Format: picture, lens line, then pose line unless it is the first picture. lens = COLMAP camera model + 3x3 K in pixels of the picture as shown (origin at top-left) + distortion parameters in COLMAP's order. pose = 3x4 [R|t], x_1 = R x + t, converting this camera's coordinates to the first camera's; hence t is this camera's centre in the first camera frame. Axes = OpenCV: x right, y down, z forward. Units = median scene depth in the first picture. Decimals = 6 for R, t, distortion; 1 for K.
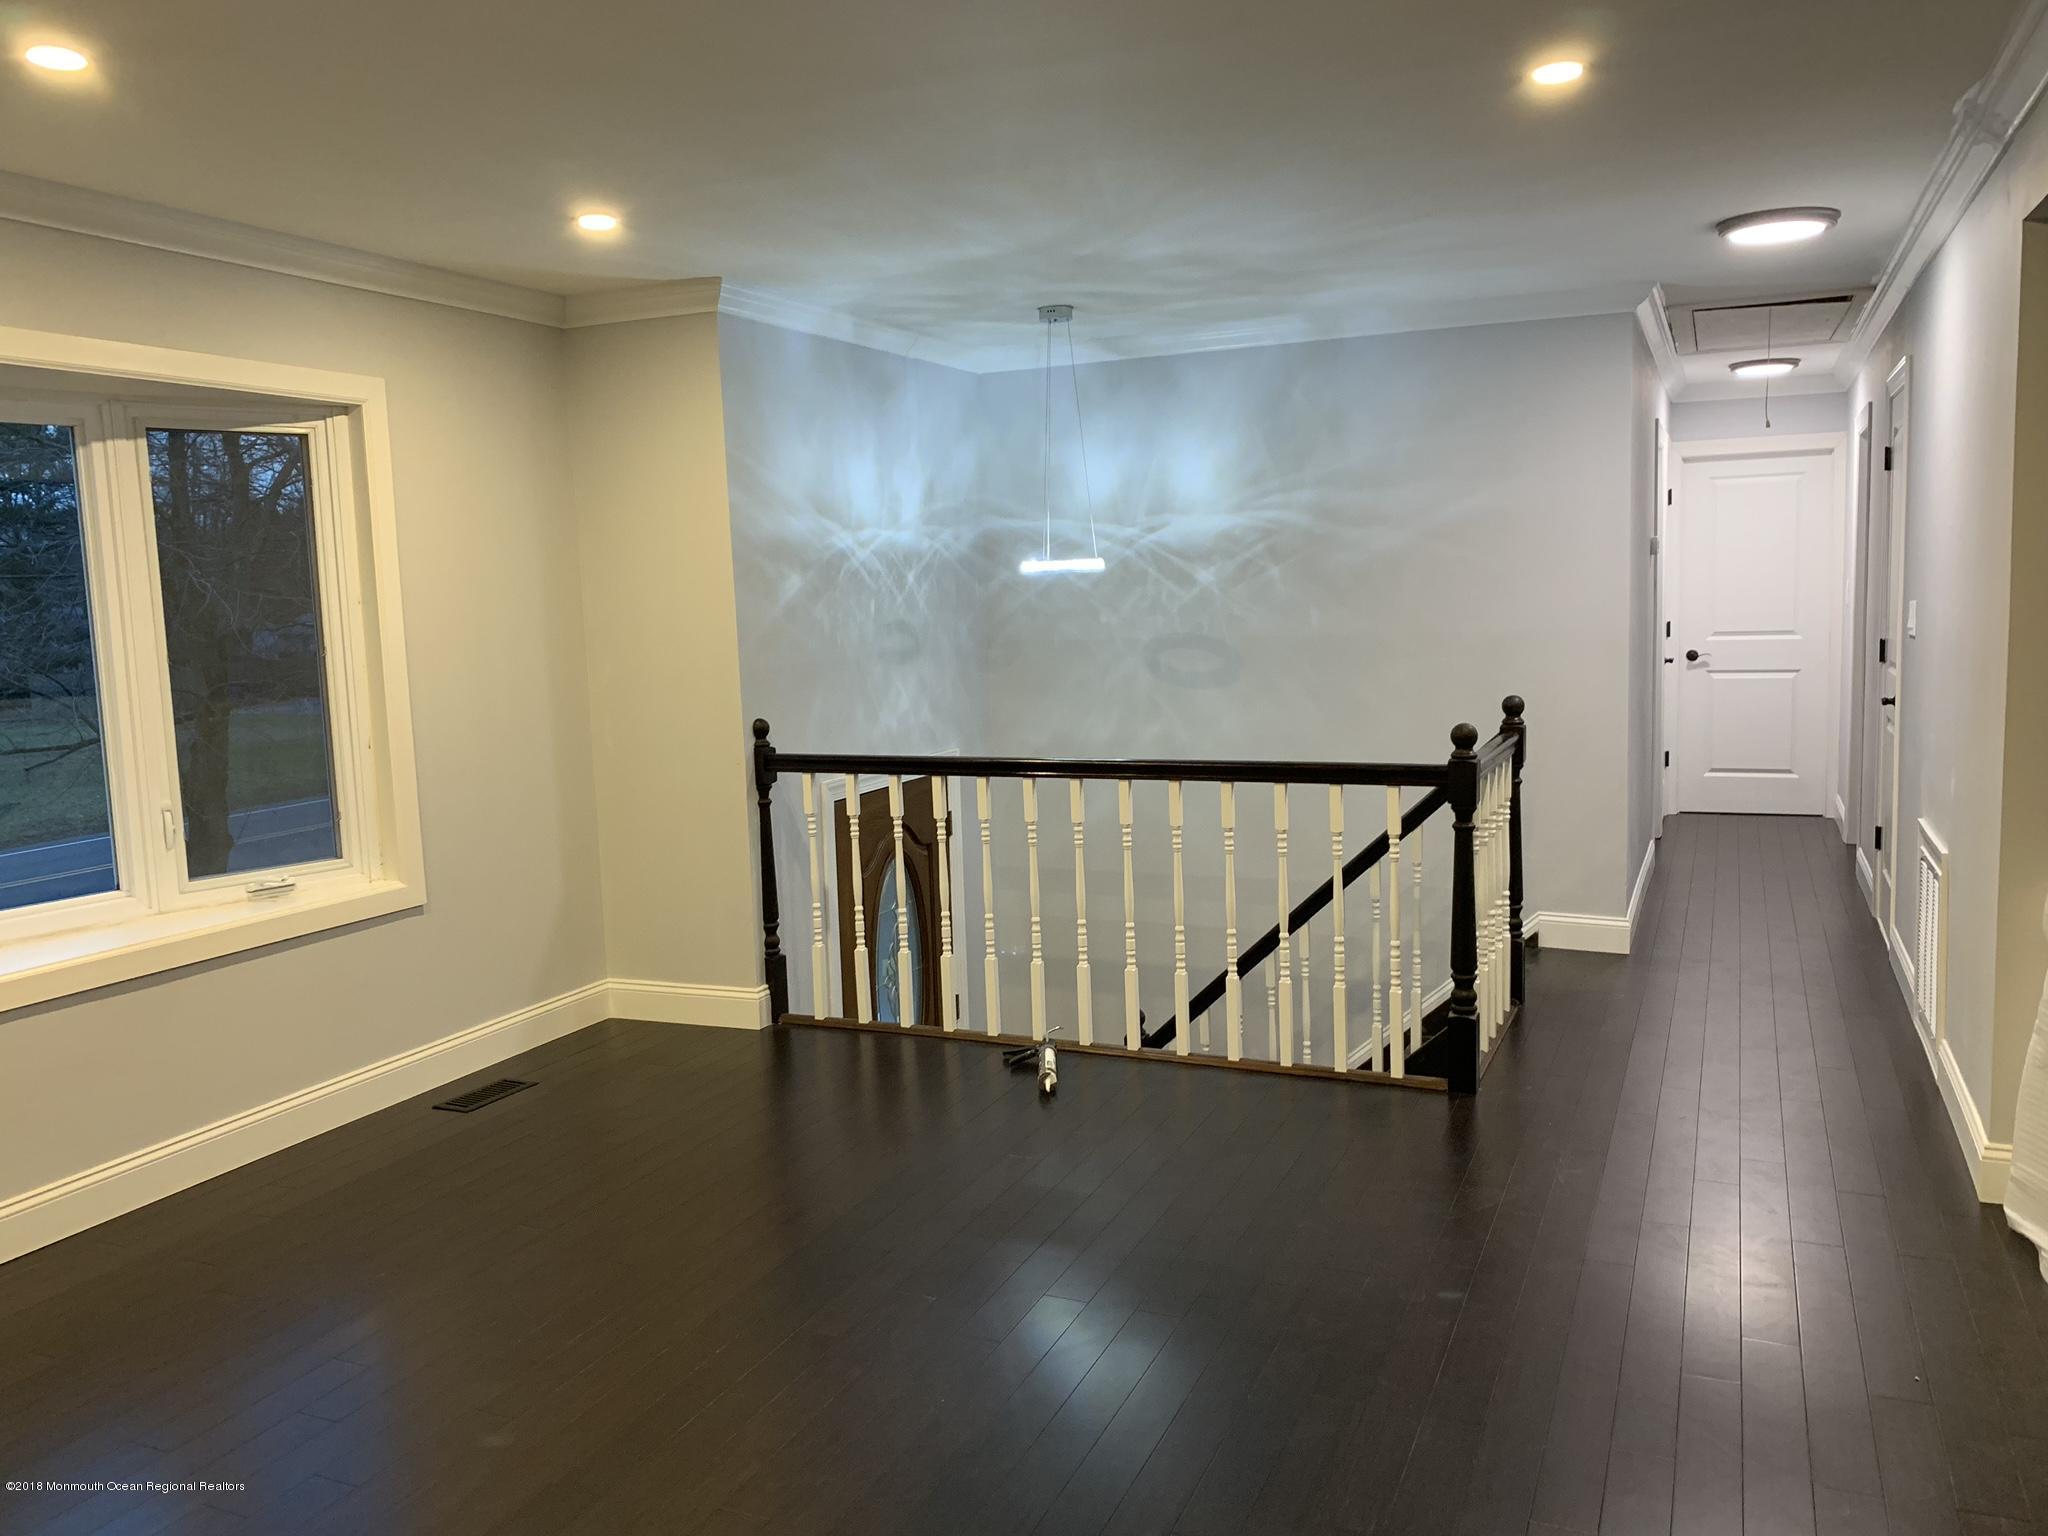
lens RADIAL K [[1565.5, 0, 1024.7], [0, 1565.5, 765.9], [0, 0, 1]] dist [-0.012918, -0.006592]
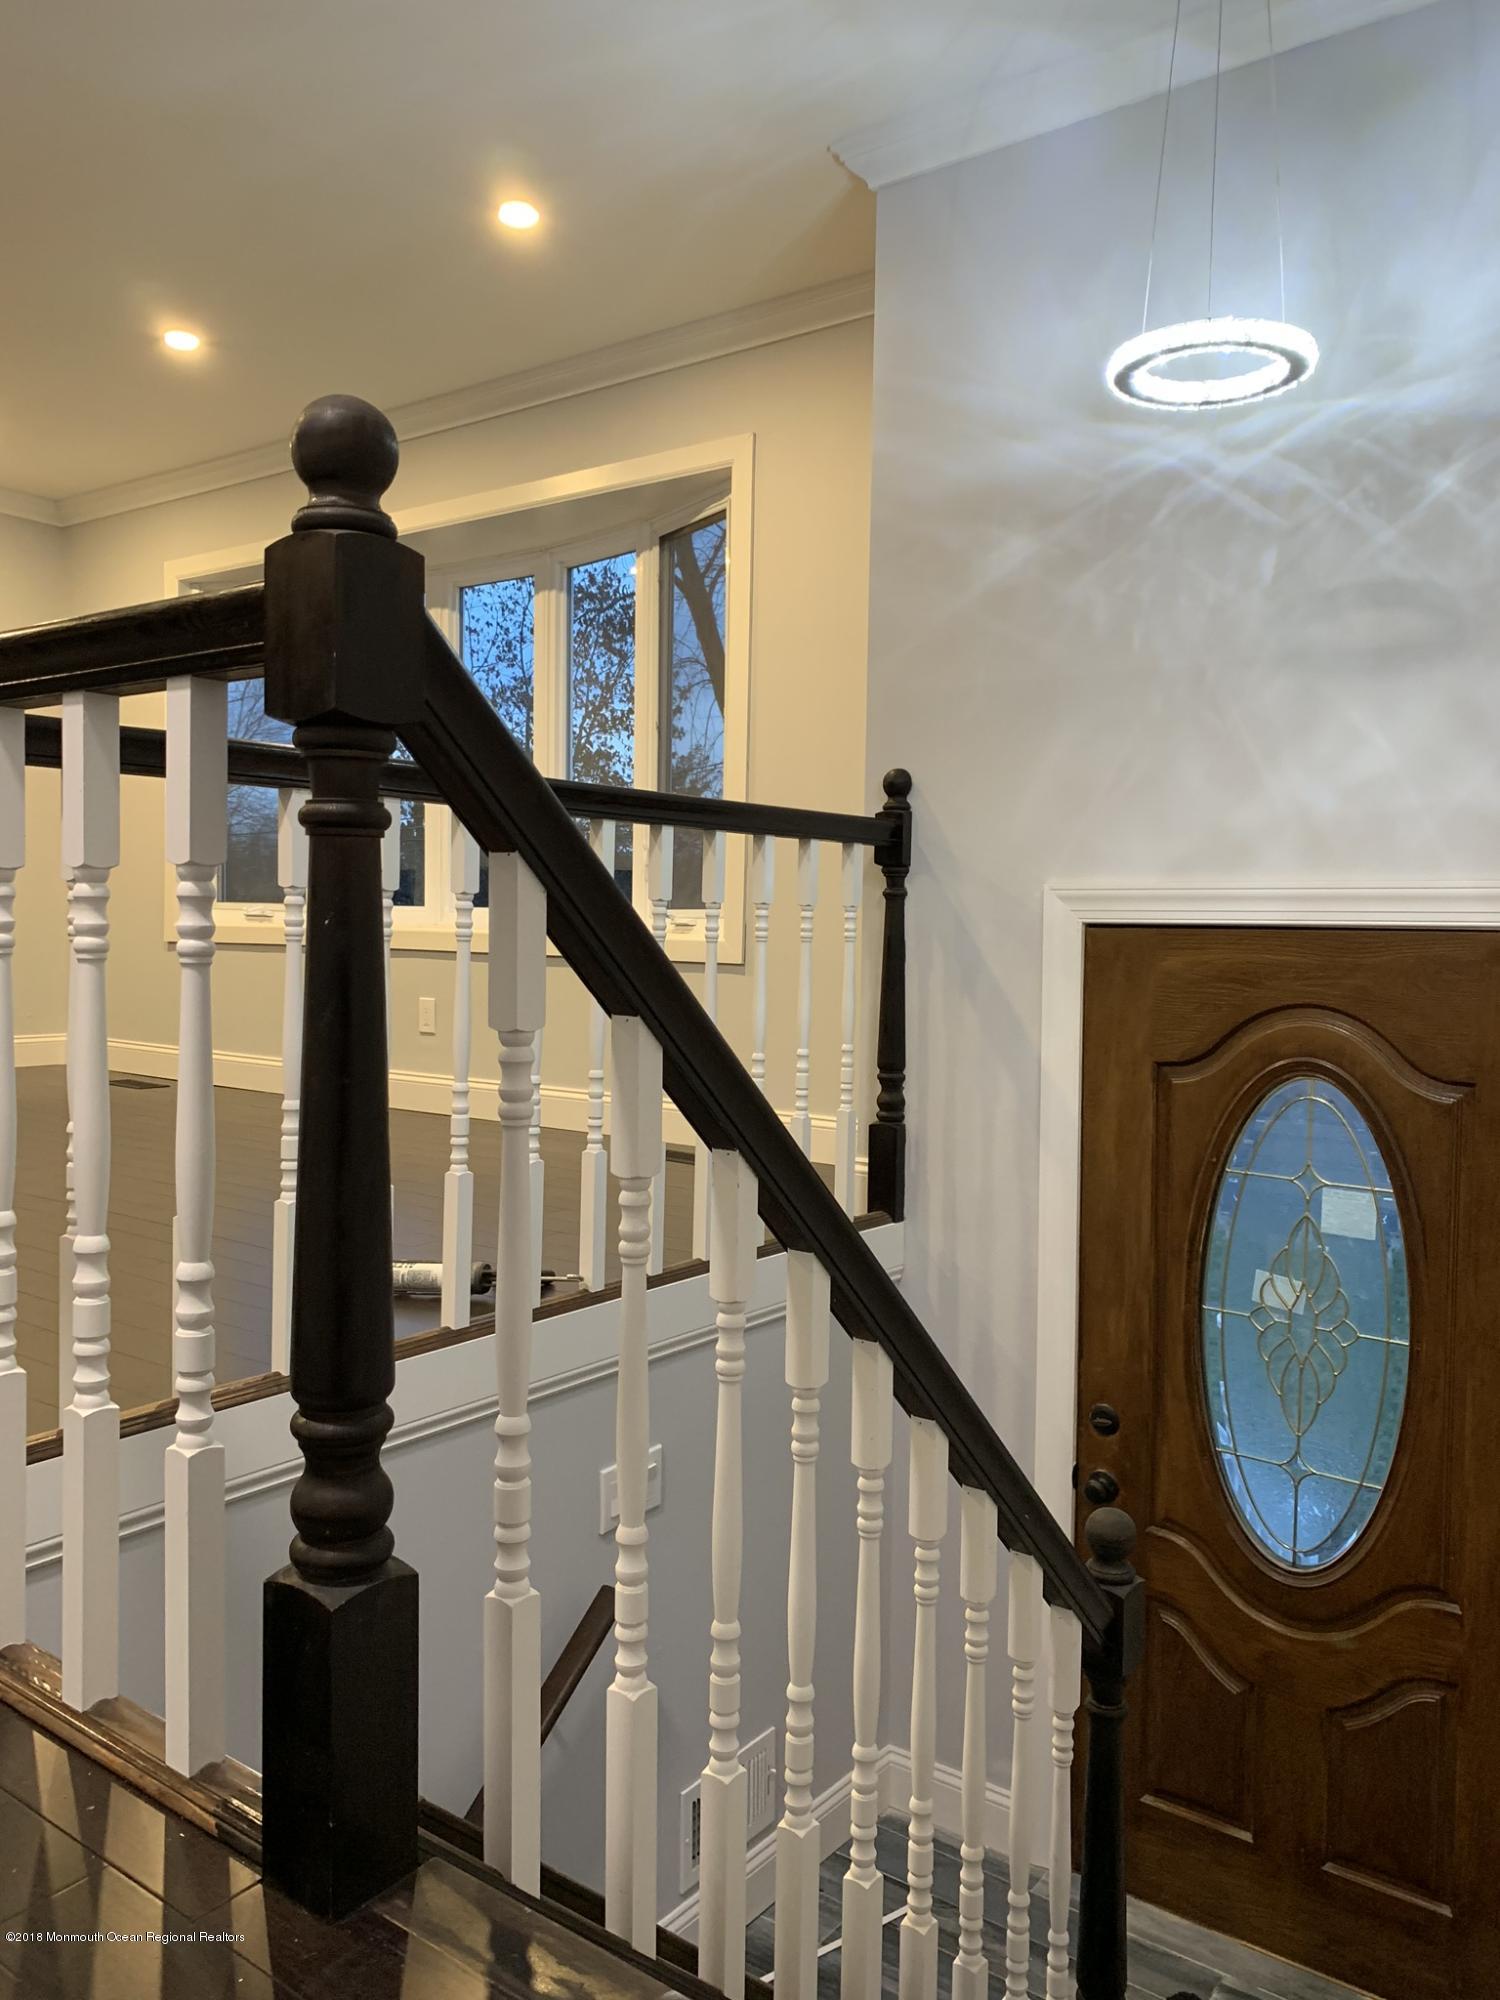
lens RADIAL K [[1528.8, 0, 749.3], [0, 1528.8, 999.9], [0, 0, 1]] dist [-0.012918, -0.006592]
pose [[-0.229310, 0.080699, -0.970002, 0.435963], [-0.114446, 0.987409, 0.109203, 0.003678], [0.966602, 0.136054, -0.217187, 0.968966]]
